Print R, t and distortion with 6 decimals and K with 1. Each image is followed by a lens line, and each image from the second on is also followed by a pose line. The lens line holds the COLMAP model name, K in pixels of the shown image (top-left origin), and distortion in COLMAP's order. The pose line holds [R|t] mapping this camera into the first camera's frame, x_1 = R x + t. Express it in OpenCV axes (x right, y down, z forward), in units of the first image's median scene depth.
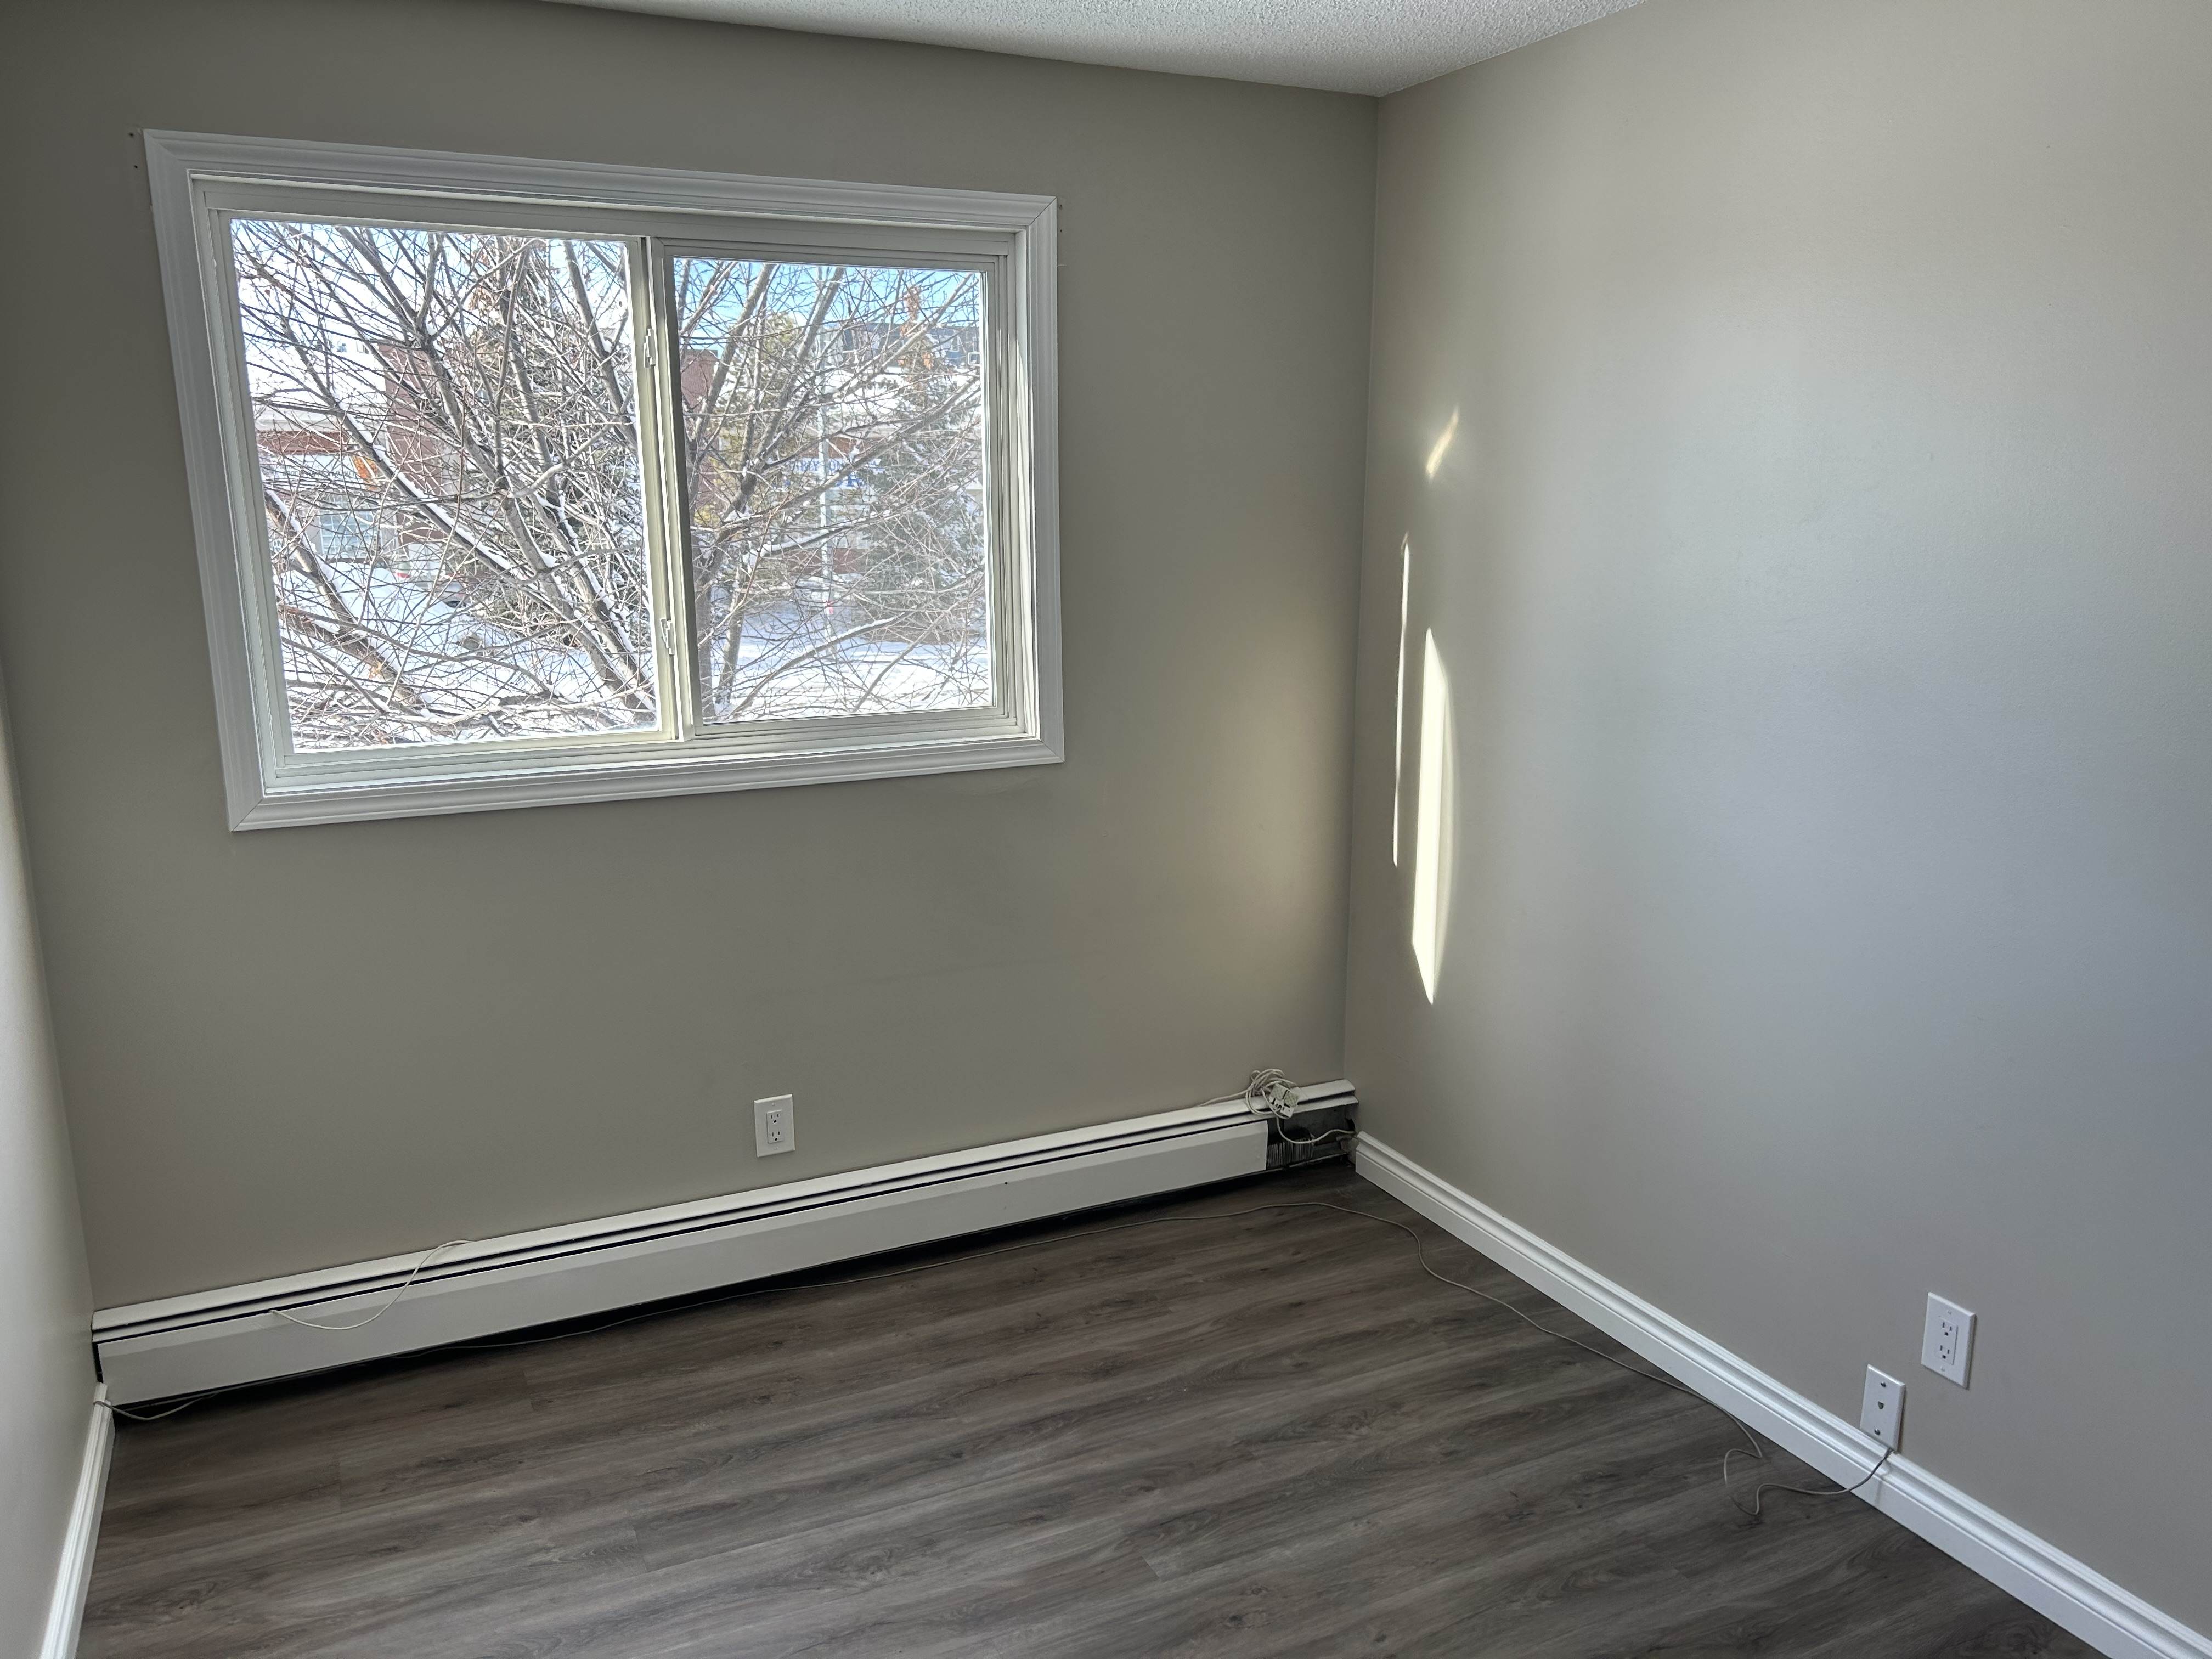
lens RADIAL K [[1664.7, 0, 1129.7], [0, 1664.7, 839.0], [0, 0, 1]] dist [0.042373, -0.050921]
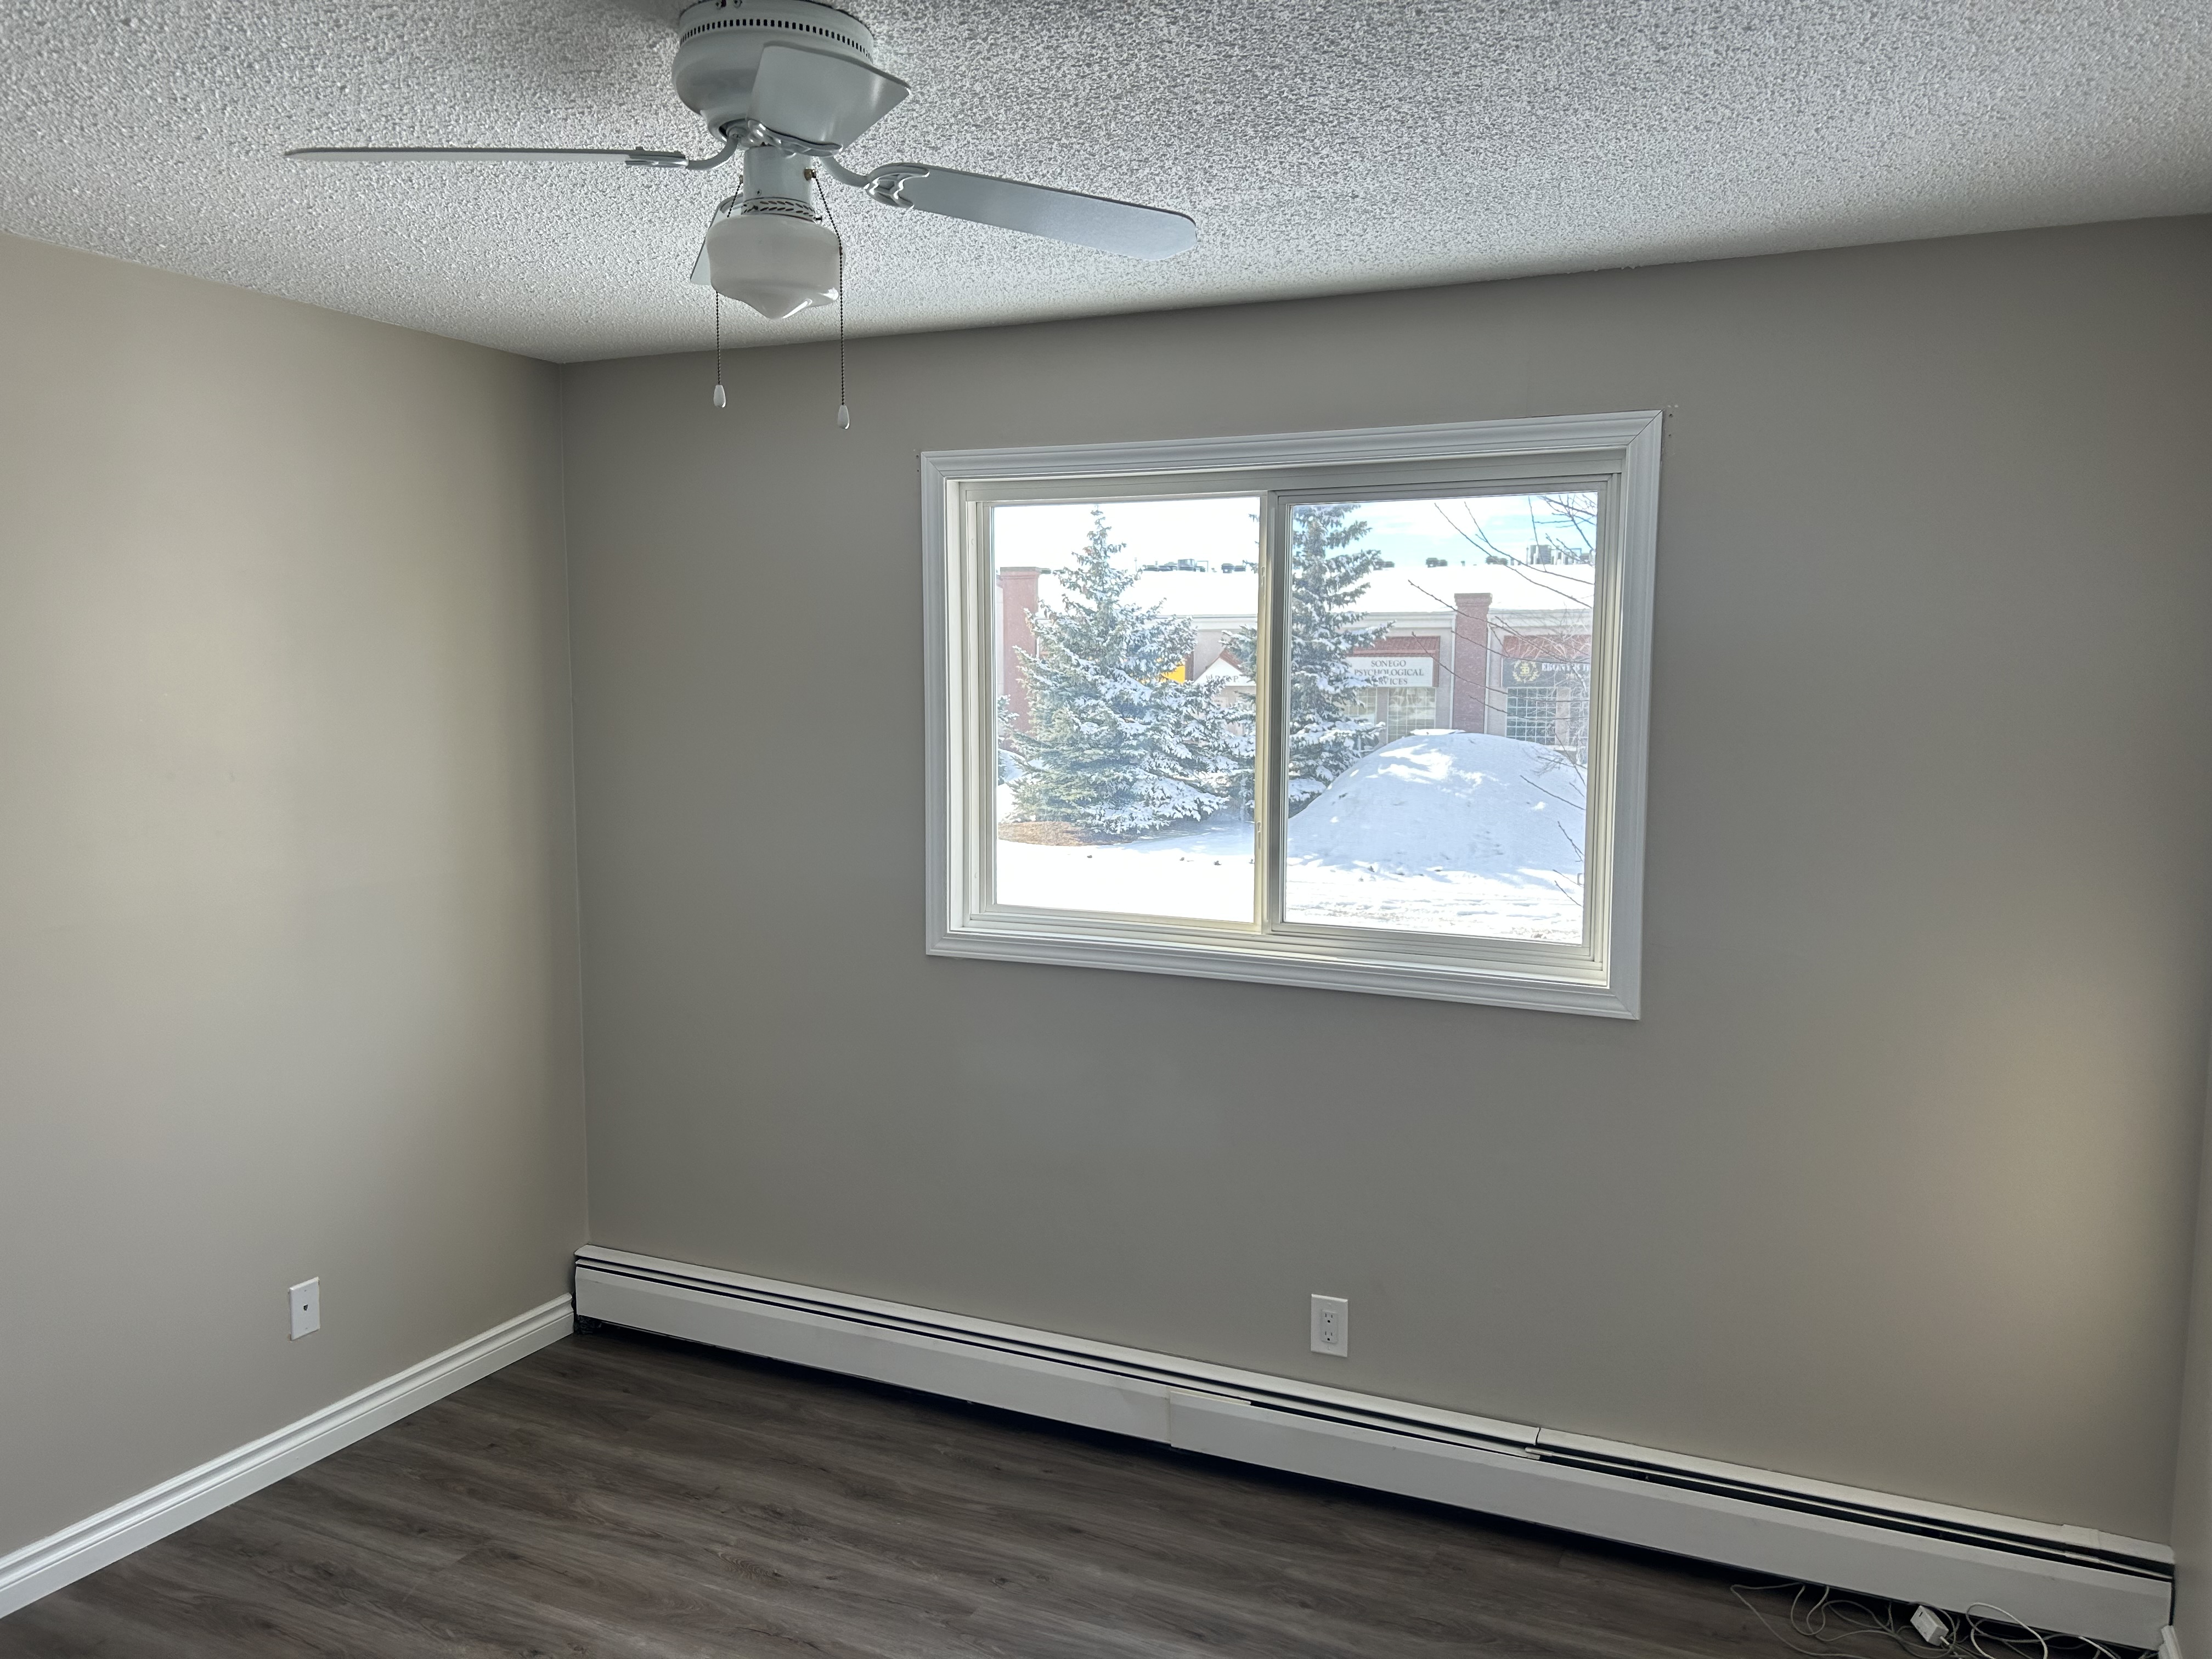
lens RADIAL K [[1664.7, 0, 1129.7], [0, 1664.7, 839.0], [0, 0, 1]] dist [0.042373, -0.050921]
pose [[0.656453, 0.082666, -0.749823, 0.478211], [-0.180004, 0.982431, -0.049279, -0.051026], [0.732576, 0.167320, 0.659800, 0.210746]]
